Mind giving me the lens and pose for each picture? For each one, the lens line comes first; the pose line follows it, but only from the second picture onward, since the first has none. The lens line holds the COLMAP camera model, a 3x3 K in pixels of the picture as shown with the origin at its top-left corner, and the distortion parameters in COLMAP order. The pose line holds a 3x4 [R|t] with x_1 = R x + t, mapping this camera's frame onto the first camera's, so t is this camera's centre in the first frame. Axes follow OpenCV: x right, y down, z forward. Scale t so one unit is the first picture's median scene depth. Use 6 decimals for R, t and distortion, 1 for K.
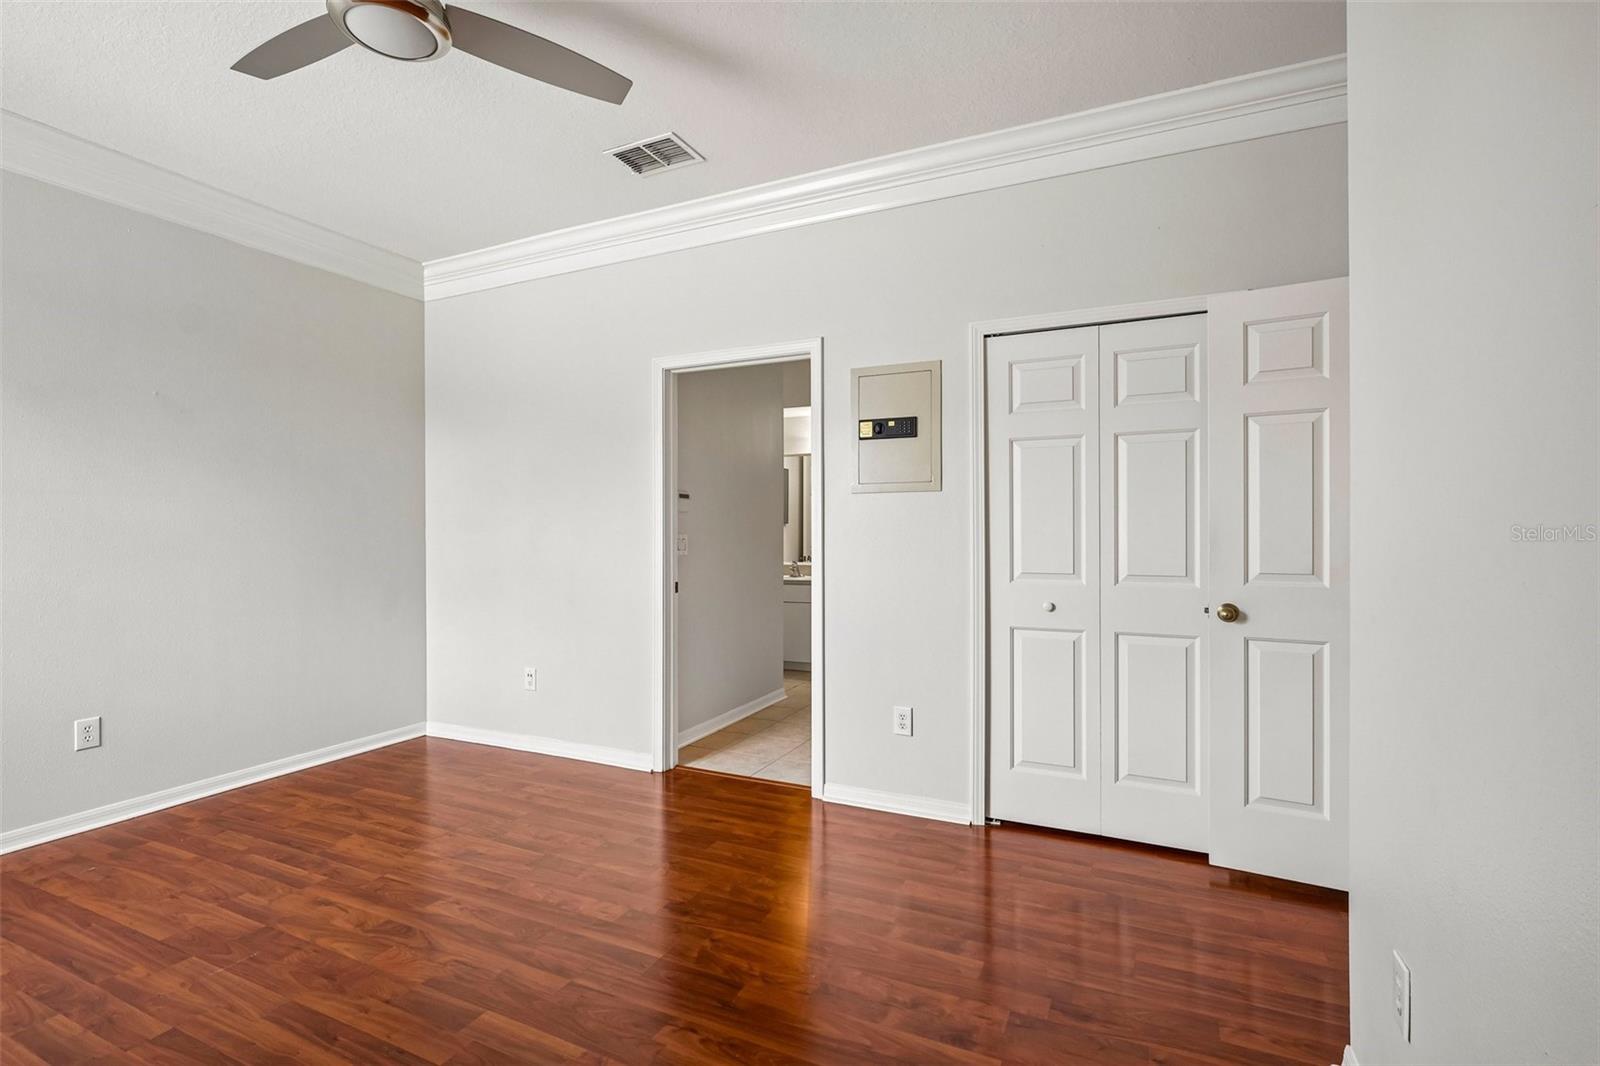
lens RADIAL K [[739.6, 0, 789.5], [0, 739.6, 531.1], [0, 0, 1]] dist [-0.000930, -0.000889]
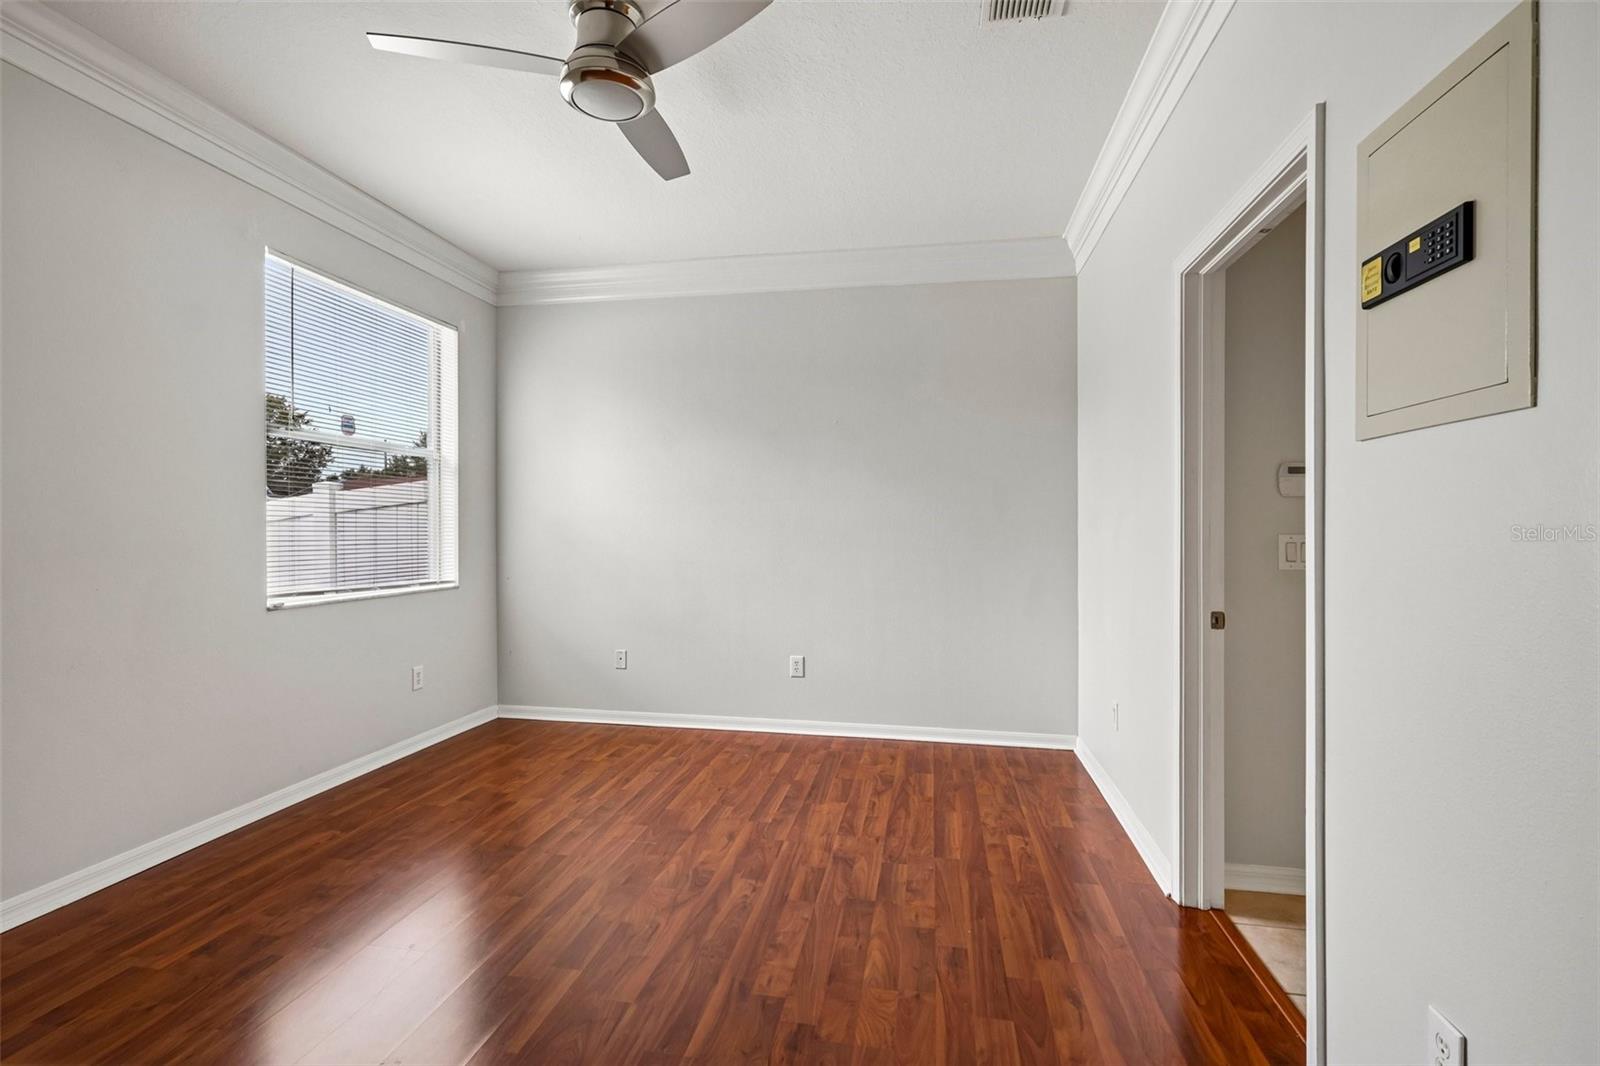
lens RADIAL K [[739.6, 0, 793.9], [0, 739.6, 527.3], [0, 0, 1]] dist [-0.000930, -0.000889]
pose [[0.261520, 0.005476, -0.965183, 0.449958], [-0.006614, 0.999971, 0.003882, -0.001407], [0.965175, 0.005369, 0.261548, 0.643973]]
